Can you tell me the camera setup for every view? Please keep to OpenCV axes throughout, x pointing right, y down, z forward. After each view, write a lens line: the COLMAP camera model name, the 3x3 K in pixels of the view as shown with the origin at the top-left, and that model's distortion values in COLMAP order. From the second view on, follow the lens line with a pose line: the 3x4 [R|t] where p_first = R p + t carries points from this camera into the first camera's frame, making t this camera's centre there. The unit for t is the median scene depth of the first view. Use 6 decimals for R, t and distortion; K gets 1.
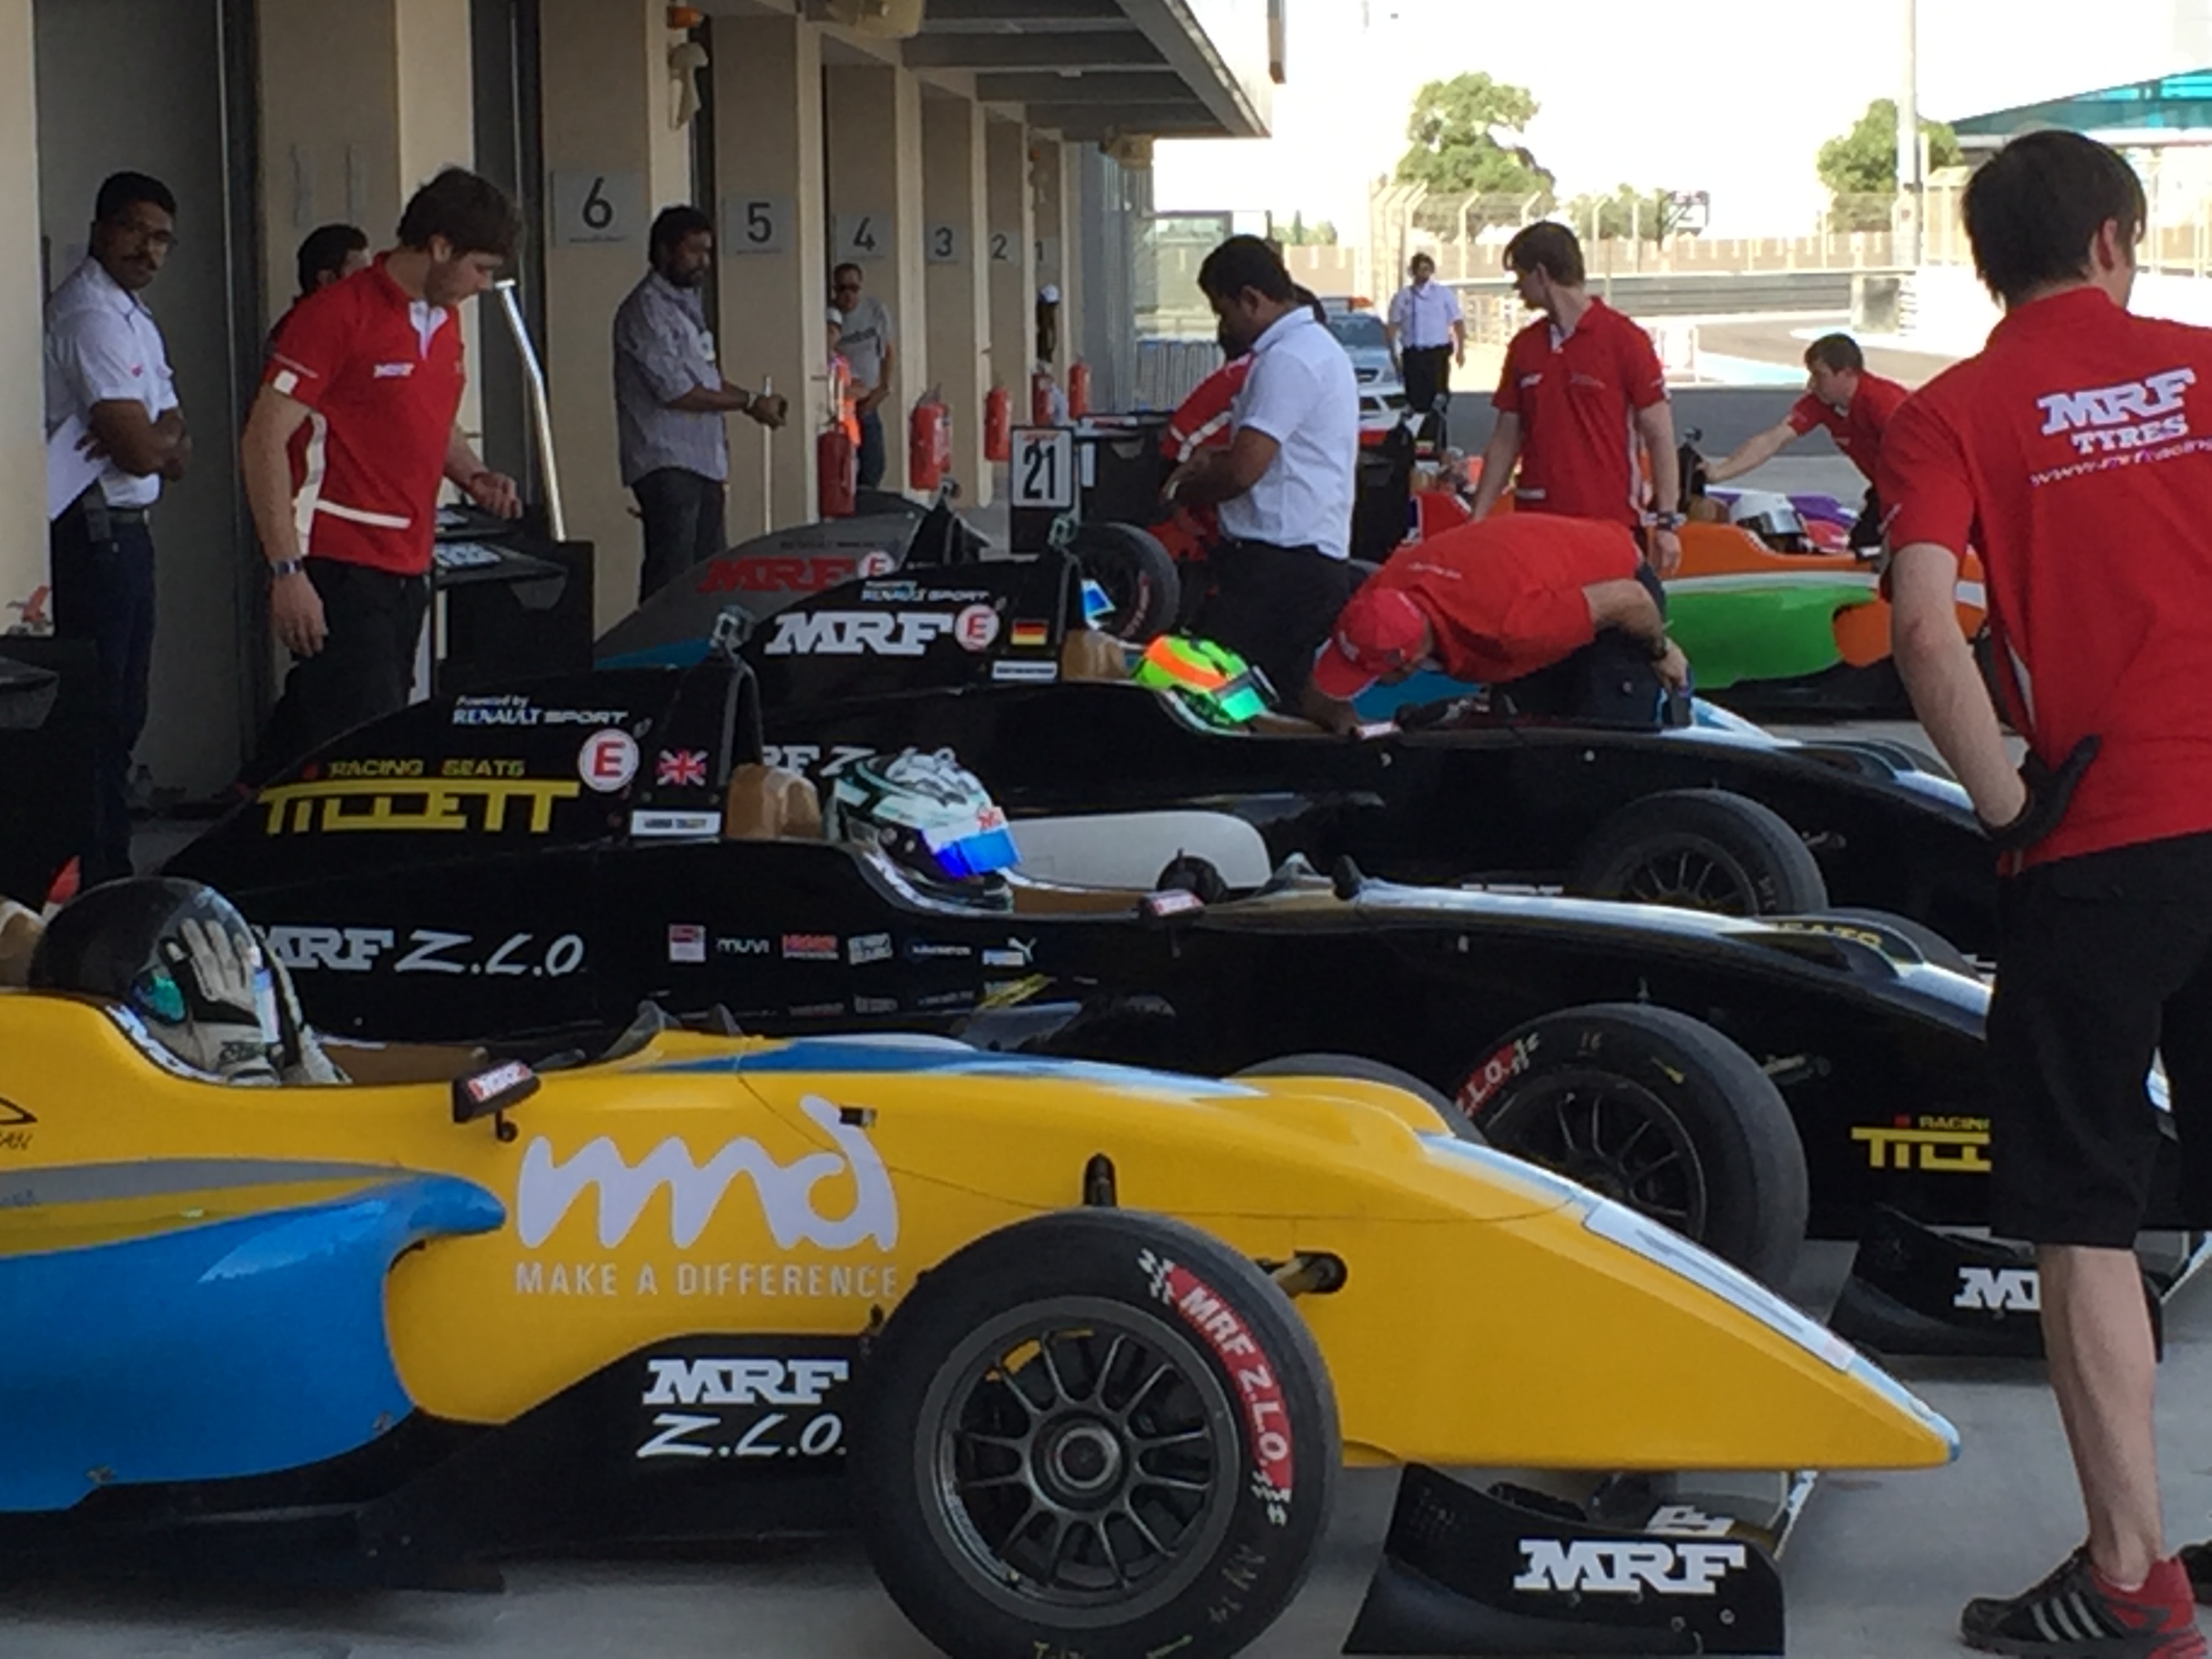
lens RADIAL K [[6583.7, 0, 1106.0], [0, 6583.7, 829.5], [0, 0, 1]] dist [-0.166262, -0.477197]
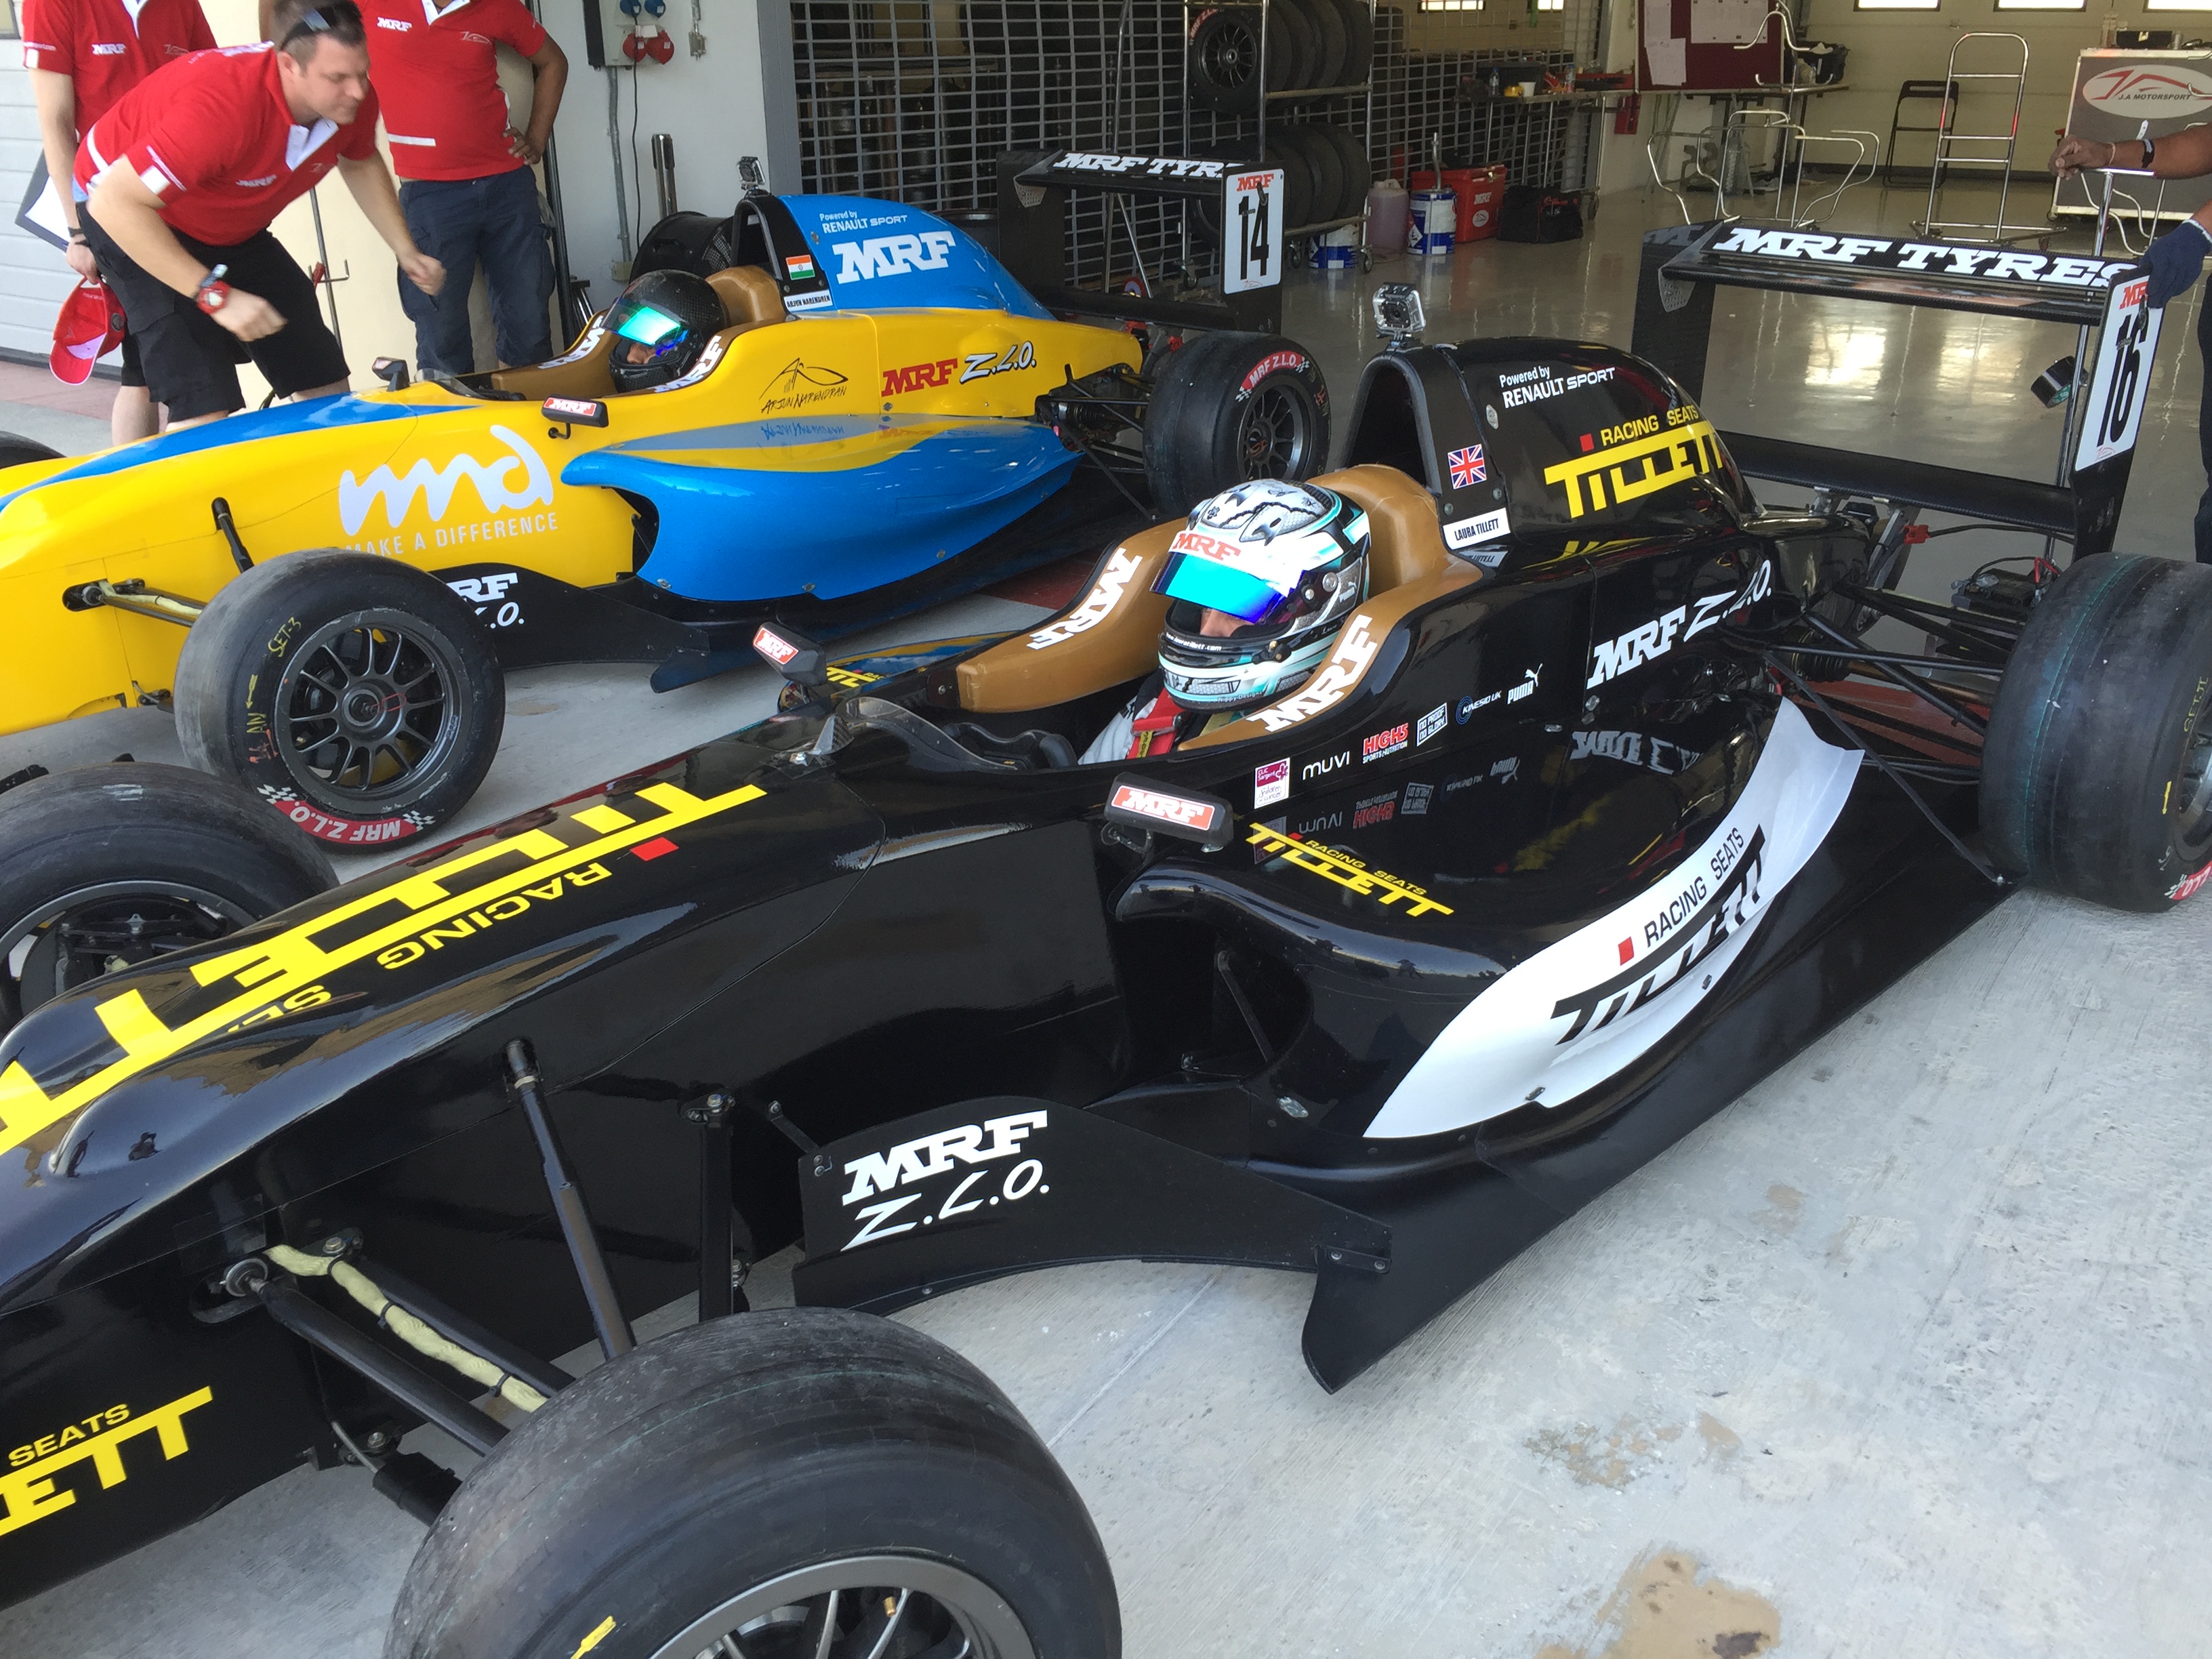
lens RADIAL K [[1879.8, 0, 1086.1], [0, 1879.8, 833.8], [0, 0, 1]] dist [0.059350, -0.105318]
pose [[0.477777, -0.344460, 0.808132, -0.254613], [0.079964, 0.933153, 0.350473, -0.056888], [-0.874834, -0.102826, 0.473383, 0.898624]]
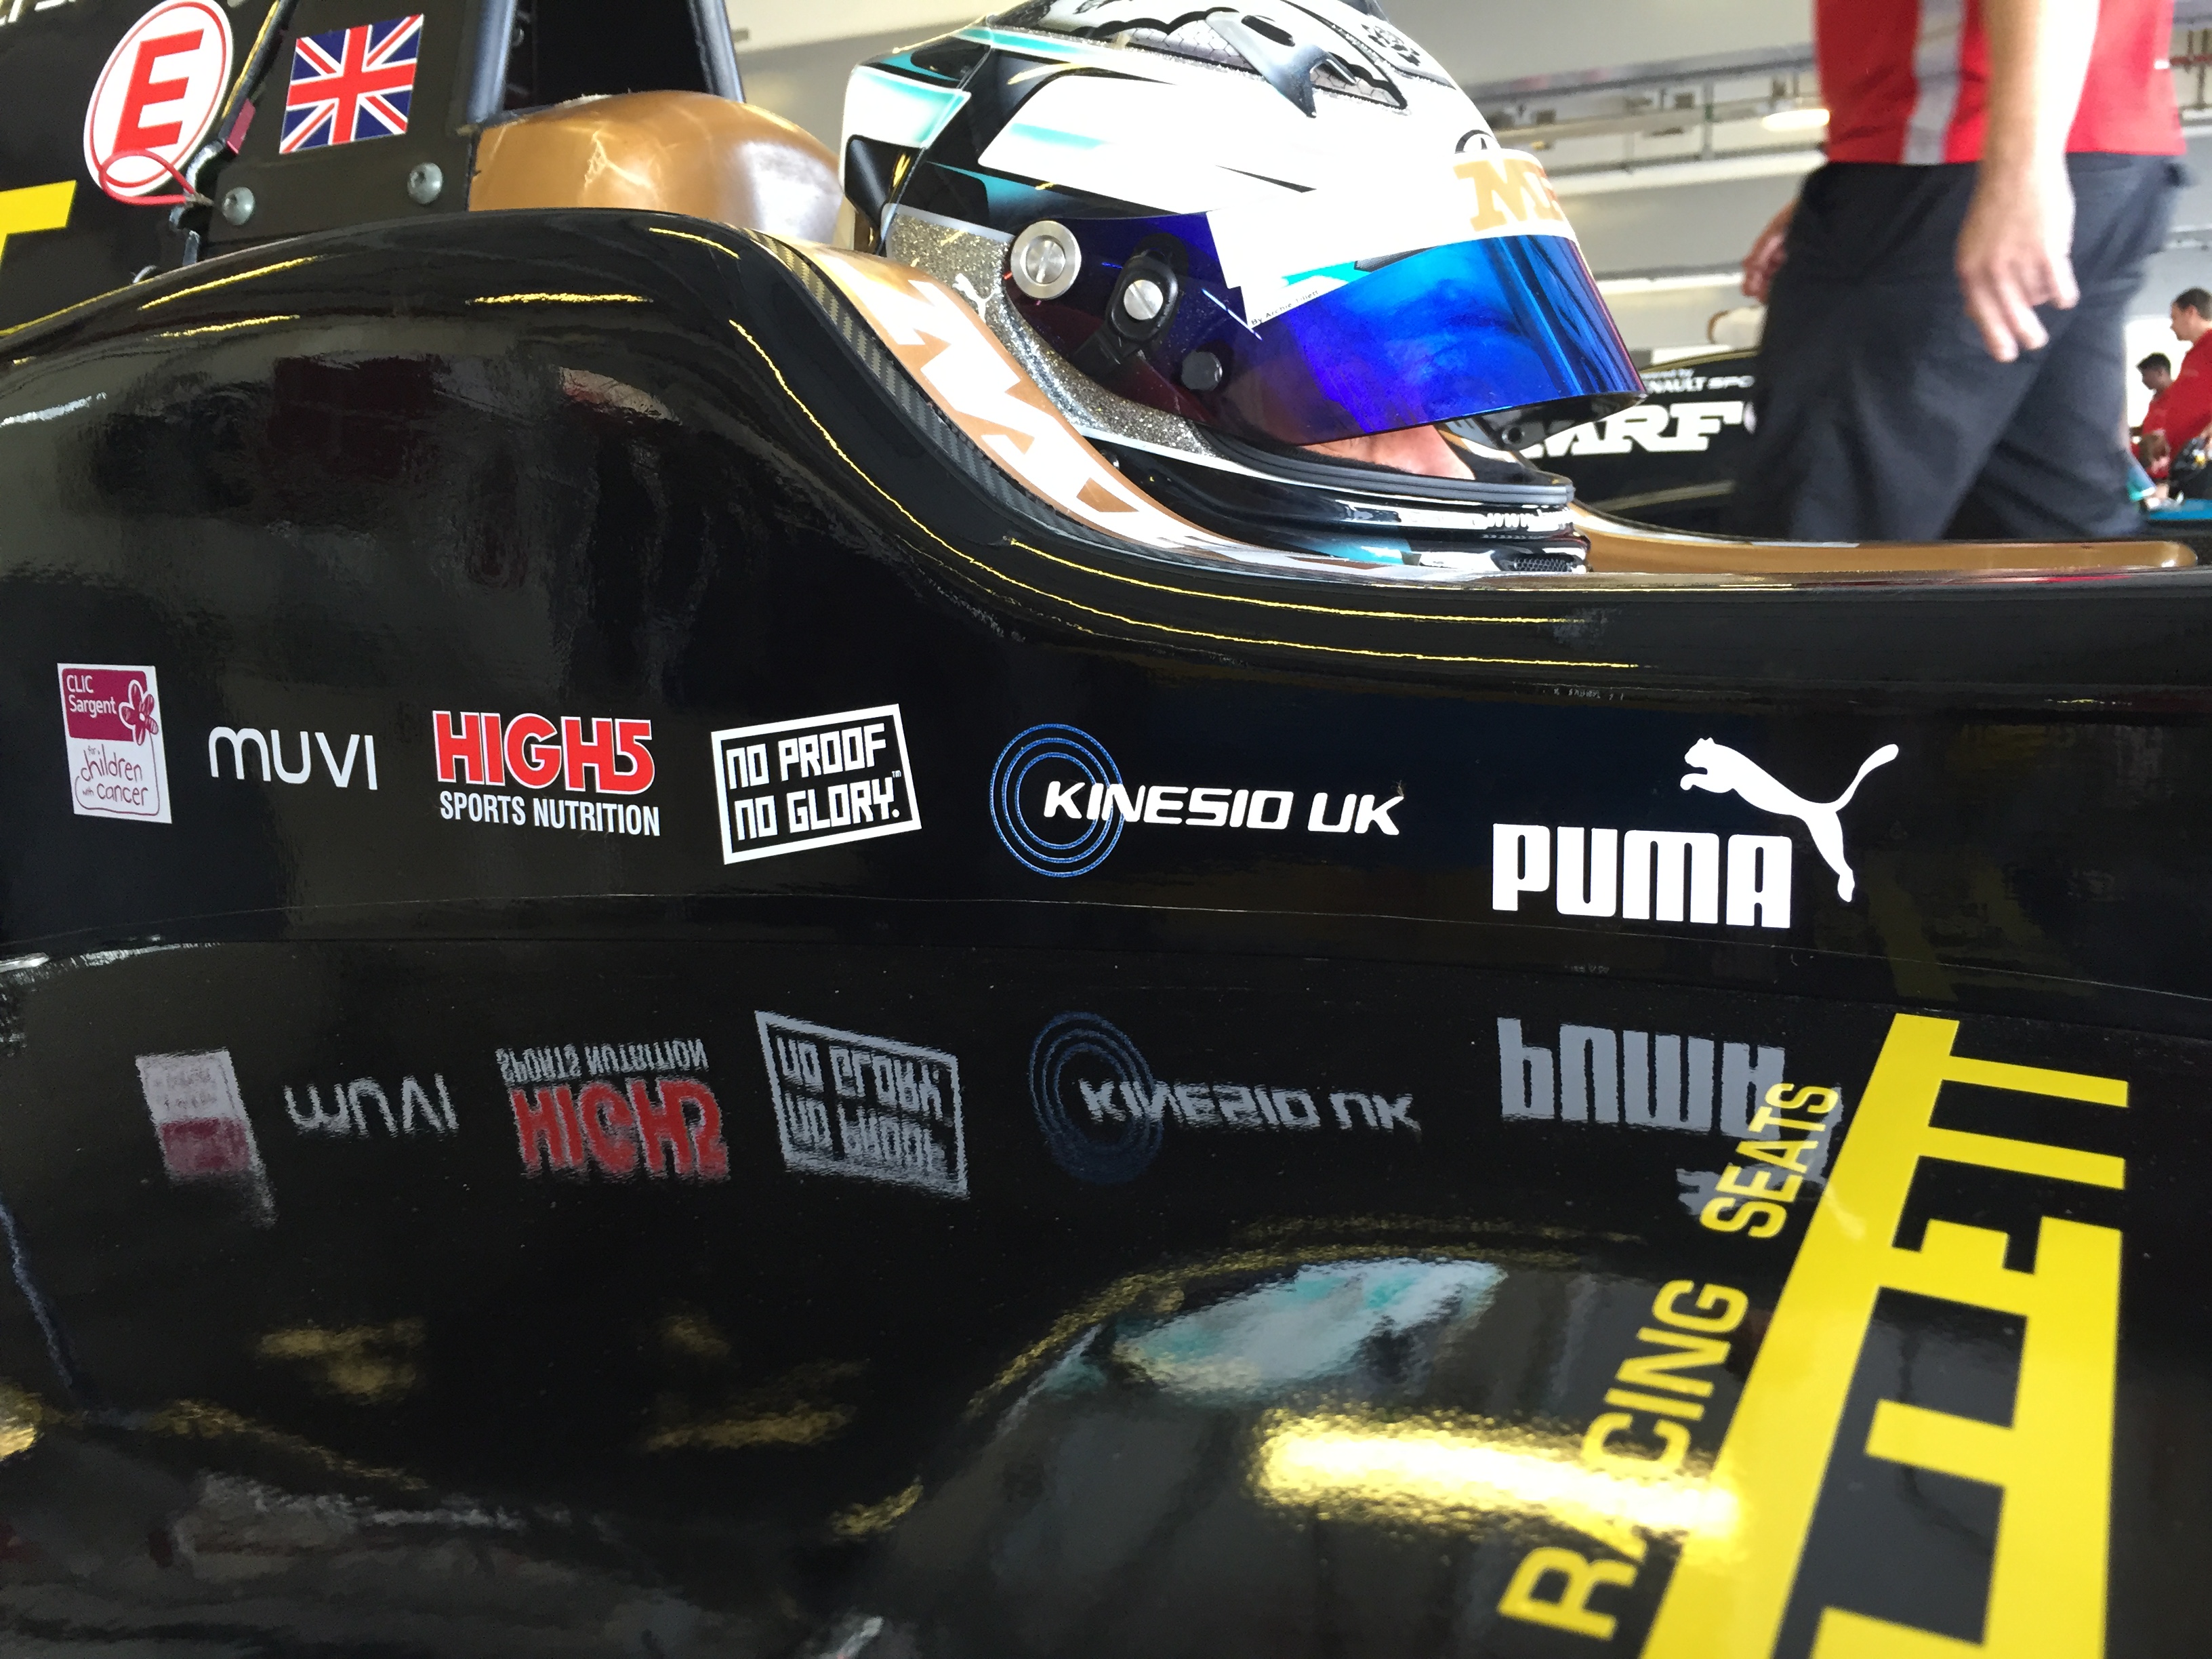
lens RADIAL K [[1881.8, 0, 1079.4], [0, 1881.8, 853.7], [0, 0, 1]] dist [0.006107, 0.002222]
pose [[0.977525, 0.019666, -0.209901, -0.018244], [0.000163, 0.995569, 0.094038, 0.014857], [0.210820, -0.091959, 0.973190, 0.929902]]
